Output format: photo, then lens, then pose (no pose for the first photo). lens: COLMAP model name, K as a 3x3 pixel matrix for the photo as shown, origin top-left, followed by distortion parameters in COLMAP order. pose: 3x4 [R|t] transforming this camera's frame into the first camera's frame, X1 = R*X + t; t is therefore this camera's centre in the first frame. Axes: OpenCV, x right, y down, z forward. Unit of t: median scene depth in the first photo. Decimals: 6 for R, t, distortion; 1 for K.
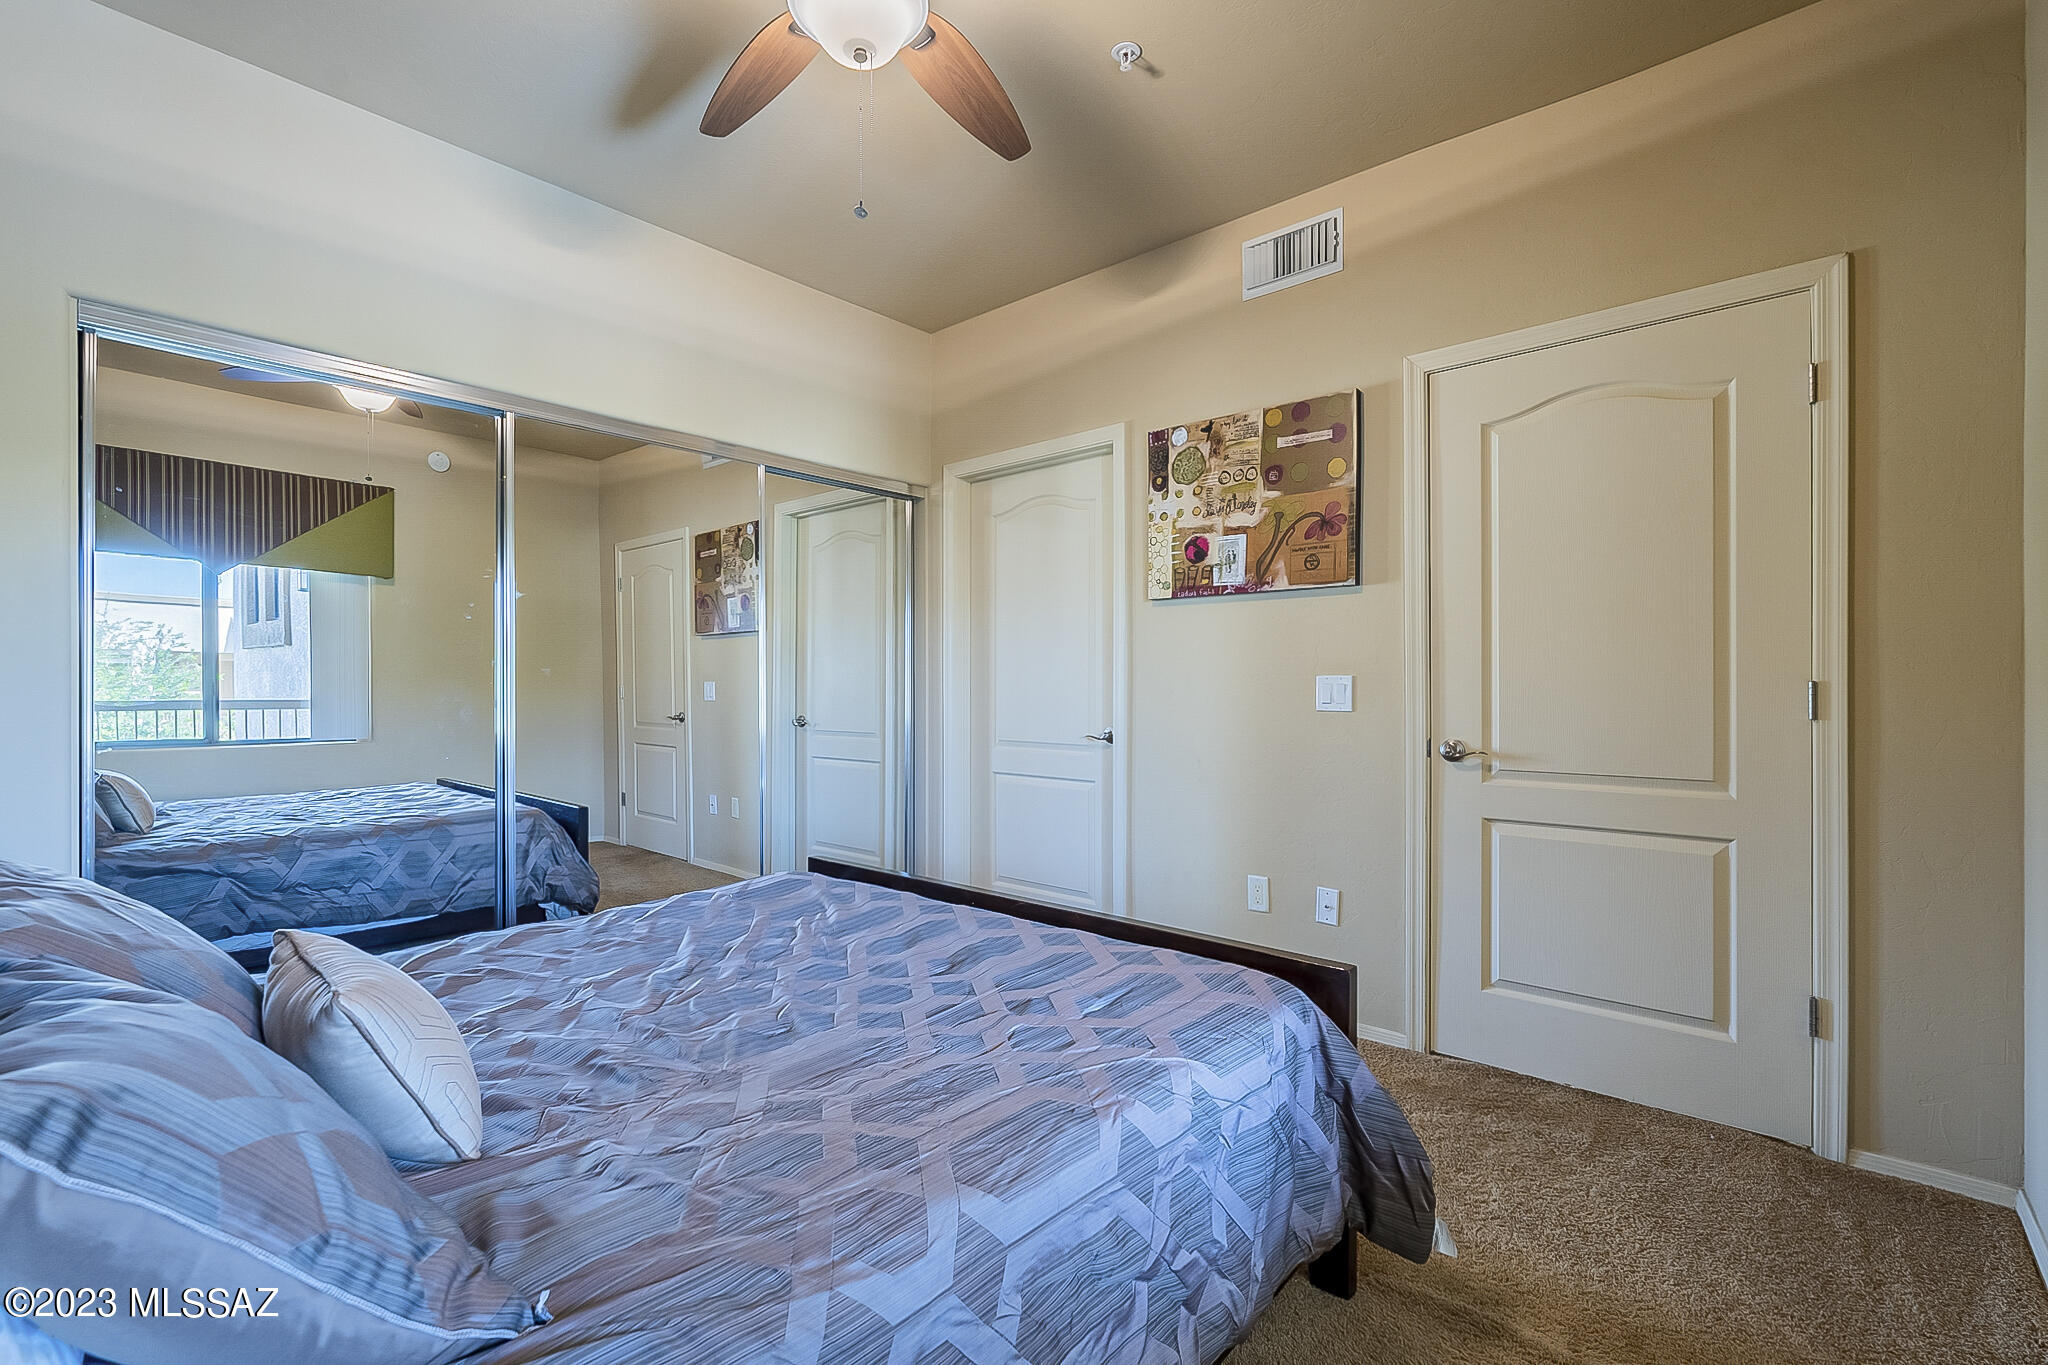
lens RADIAL K [[904.3, 0, 1066.6], [0, 904.3, 690.3], [0, 0, 1]] dist [-0.003784, 0.000566]
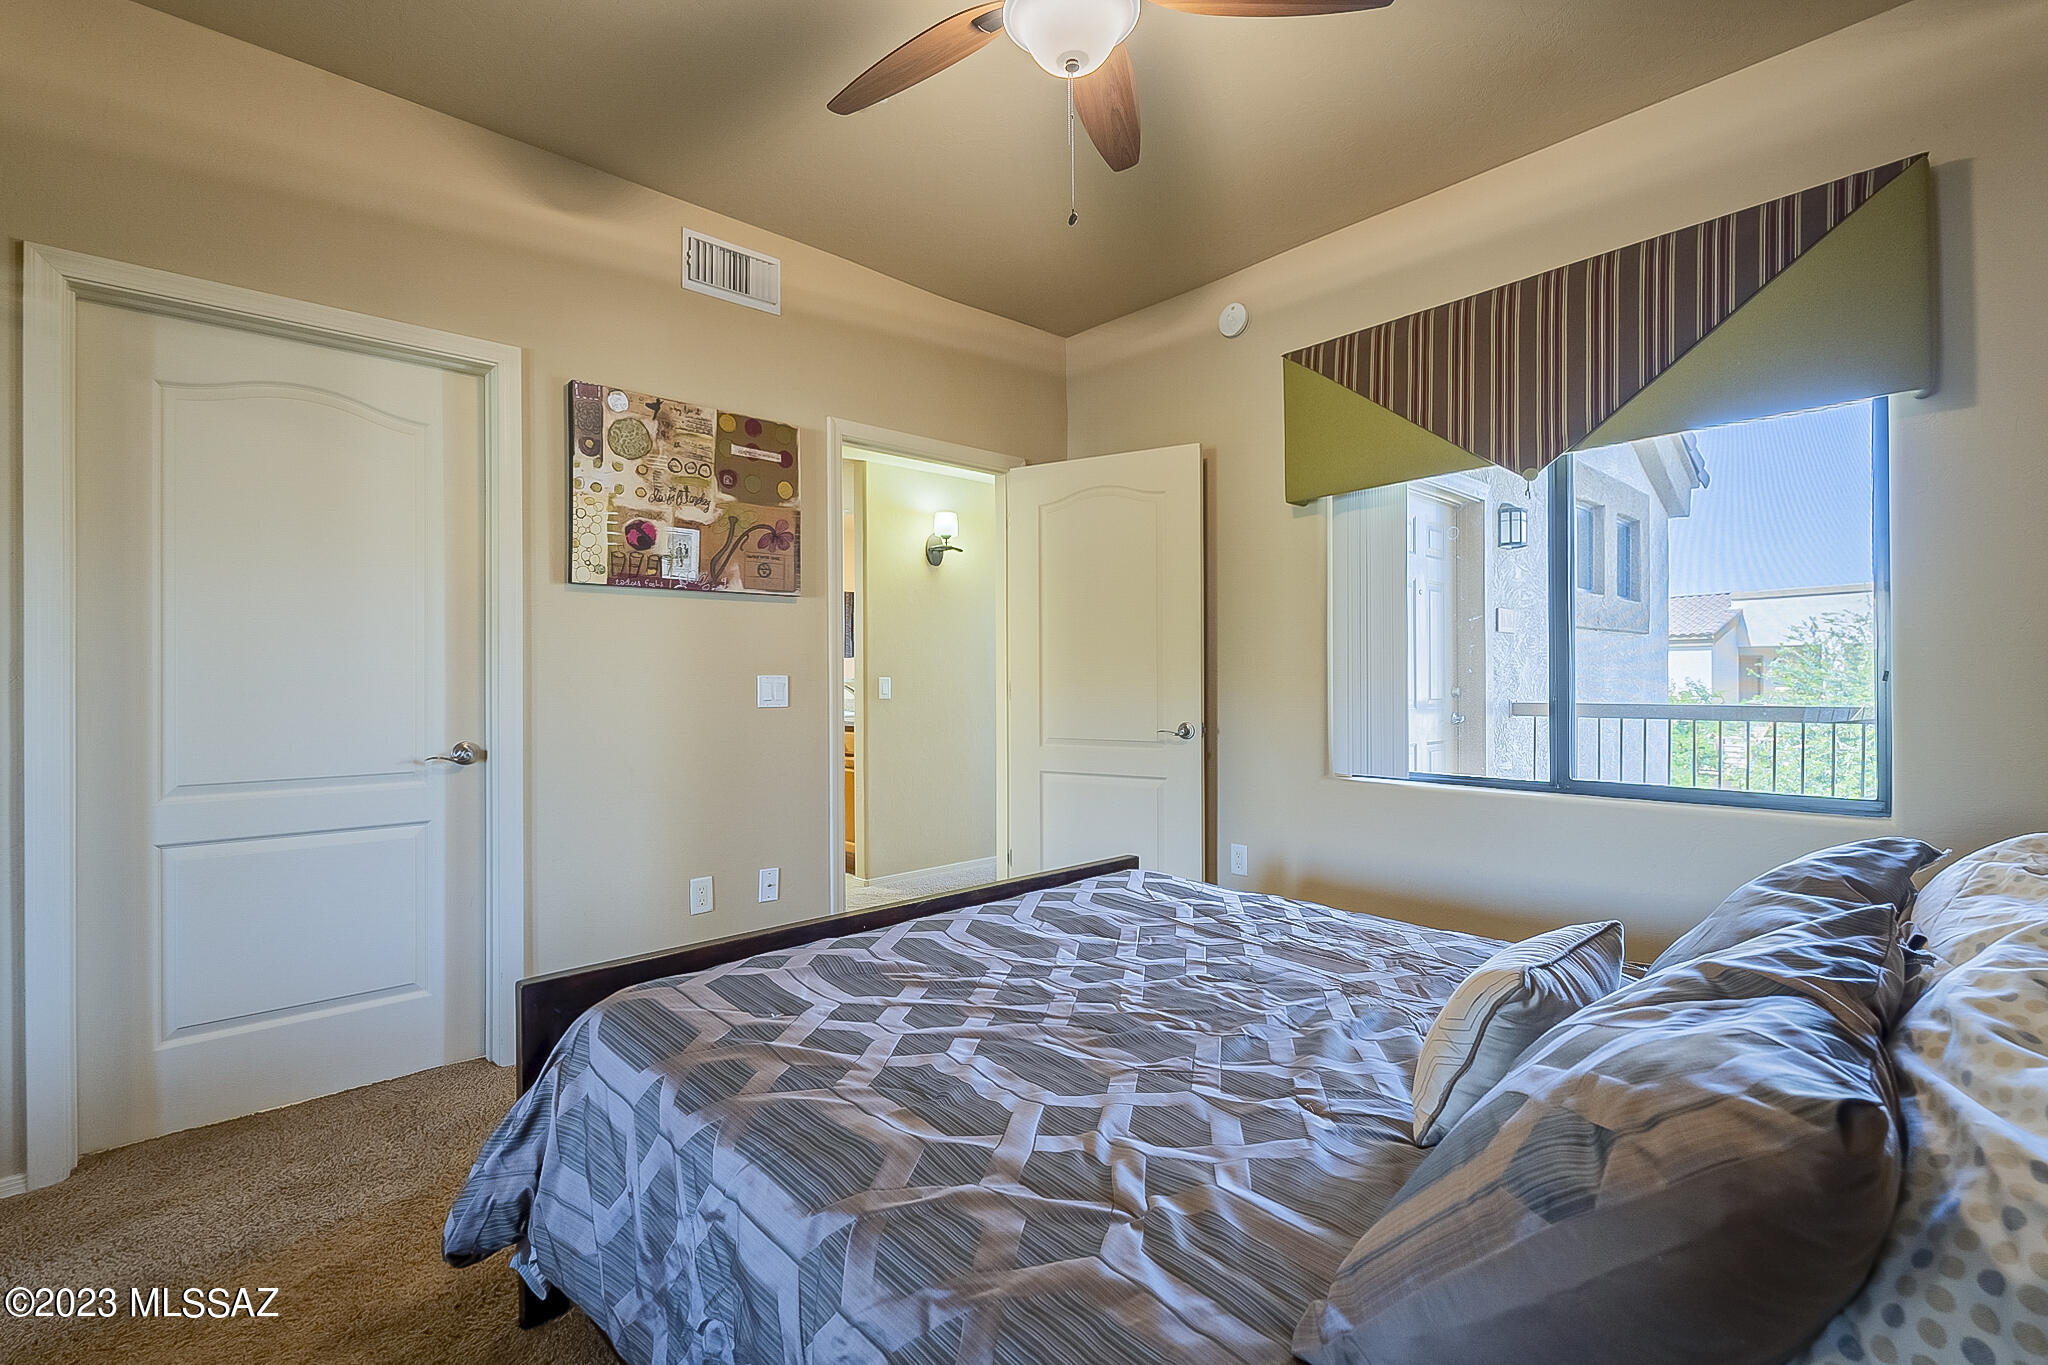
lens RADIAL K [[904.3, 0, 1019.8], [0, 904.3, 675.4], [0, 0, 1]] dist [-0.003784, 0.000566]
pose [[0.135194, 0.002745, 0.990815, -0.708888], [0.011776, 0.999921, -0.004377, -0.007168], [-0.990749, 0.012259, 0.135151, 0.514295]]
